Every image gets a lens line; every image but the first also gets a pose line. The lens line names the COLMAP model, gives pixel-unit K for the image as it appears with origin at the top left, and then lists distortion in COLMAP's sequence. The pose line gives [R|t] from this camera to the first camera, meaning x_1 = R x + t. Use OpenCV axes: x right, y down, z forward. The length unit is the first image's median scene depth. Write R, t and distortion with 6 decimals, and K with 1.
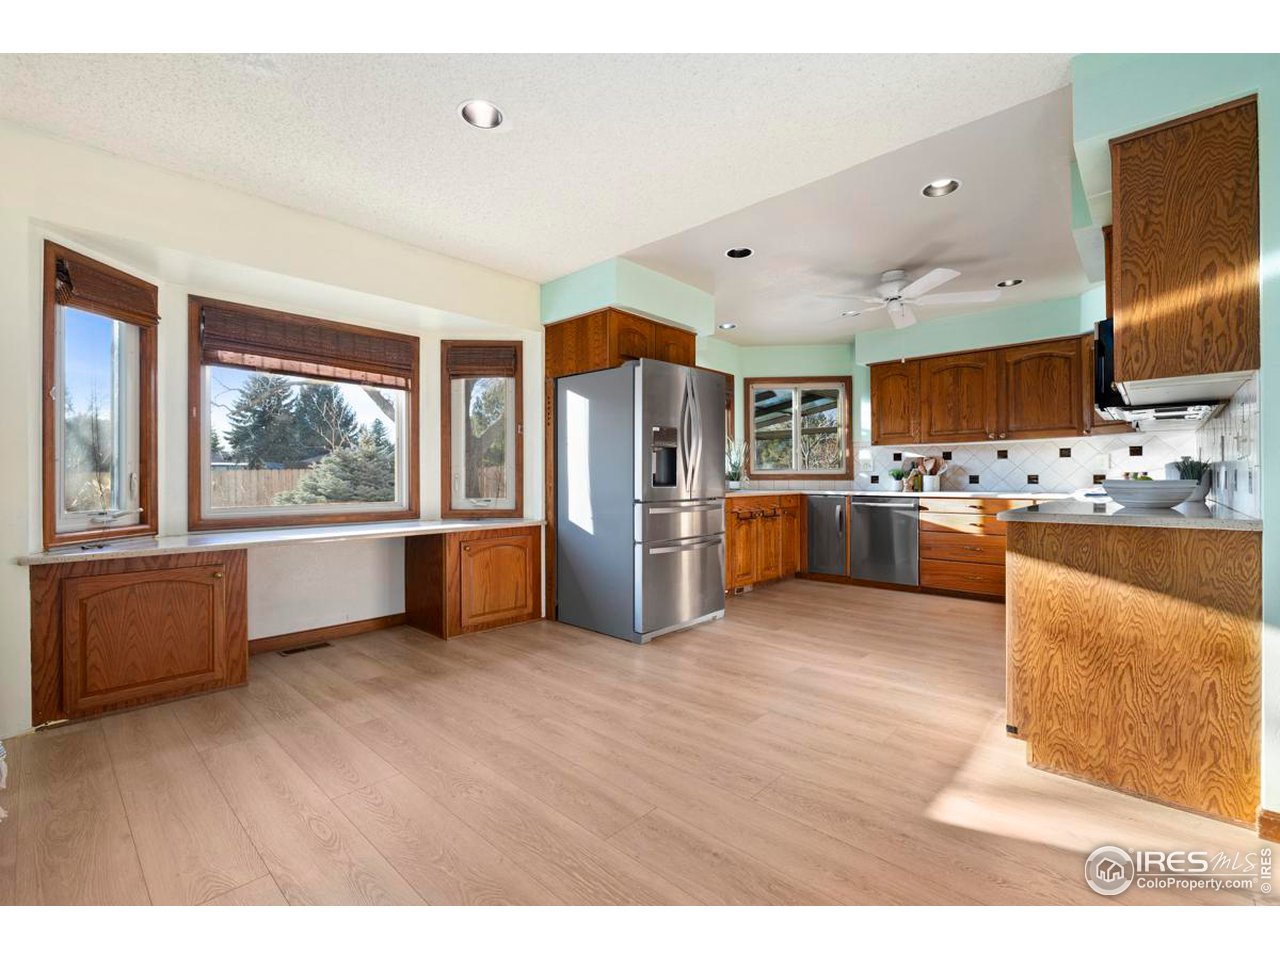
lens RADIAL K [[567.9, 0, 637.4], [0, 567.9, 475.7], [0, 0, 1]] dist [-0.001854, -0.000530]
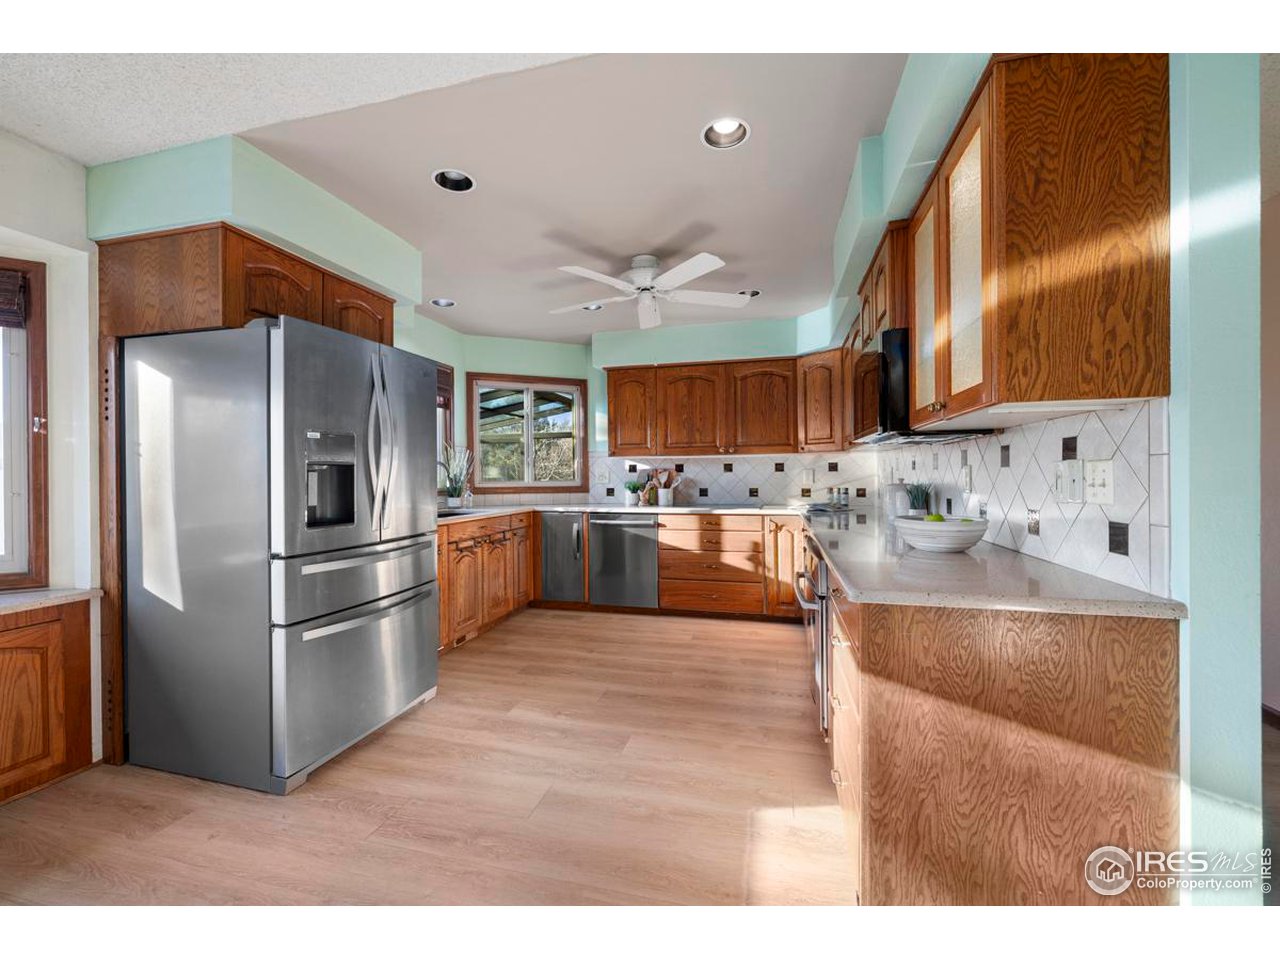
lens RADIAL K [[537.9, 0, 635.9], [0, 537.9, 479.6], [0, 0, 1]] dist [0.001688, 0.000067]
pose [[0.885223, -0.006733, 0.465118, 0.062282], [0.001214, 0.999925, 0.012164, -0.036032], [-0.465165, -0.010204, 0.885165, 0.284550]]
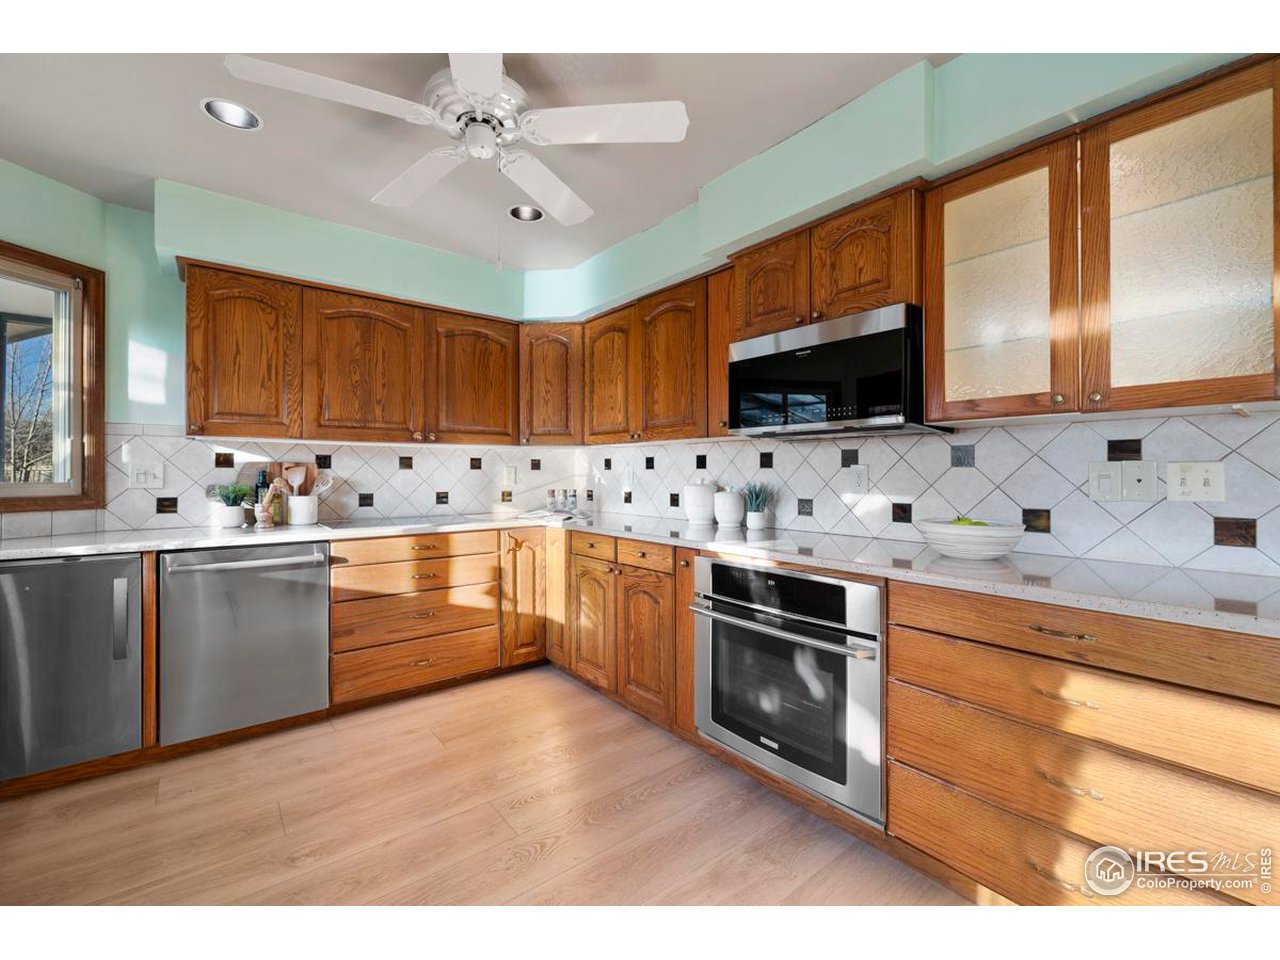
lens RADIAL K [[539.3, 0, 630.2], [0, 539.3, 471.4], [0, 0, 1]] dist [-0.000051, -0.000027]
pose [[0.160320, 0.006349, 0.987045, 0.049589], [-0.006843, 0.999962, -0.005321, -0.032469], [-0.987041, -0.005901, 0.160357, 0.794708]]
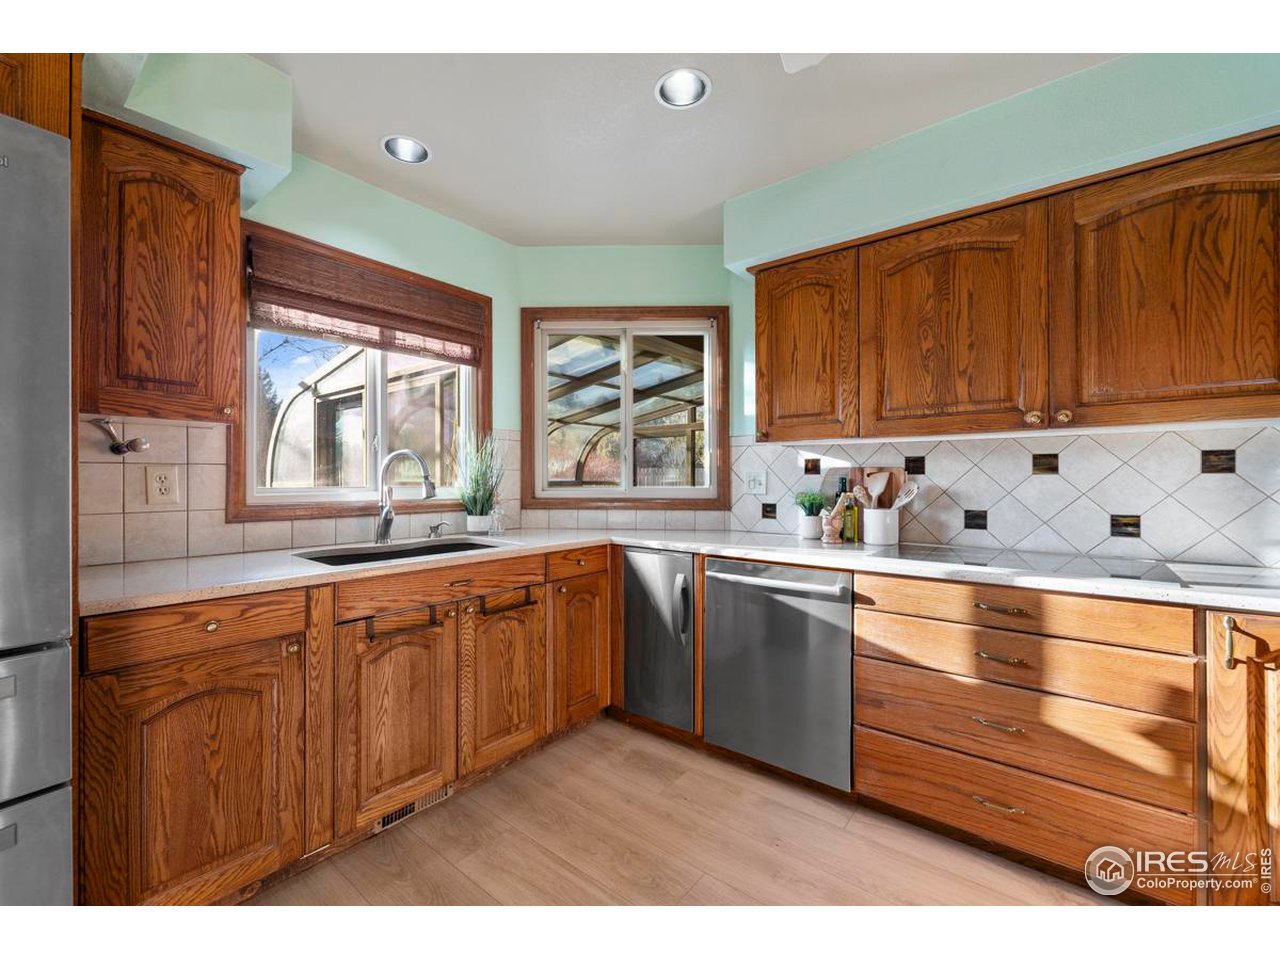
lens RADIAL K [[537.9, 0, 635.9], [0, 537.9, 479.6], [0, 0, 1]] dist [0.001688, 0.000067]
pose [[0.997880, 0.004219, 0.064943, 0.395421], [-0.004593, 0.999974, 0.005612, -0.033689], [-0.064917, -0.005898, 0.997873, 0.784456]]
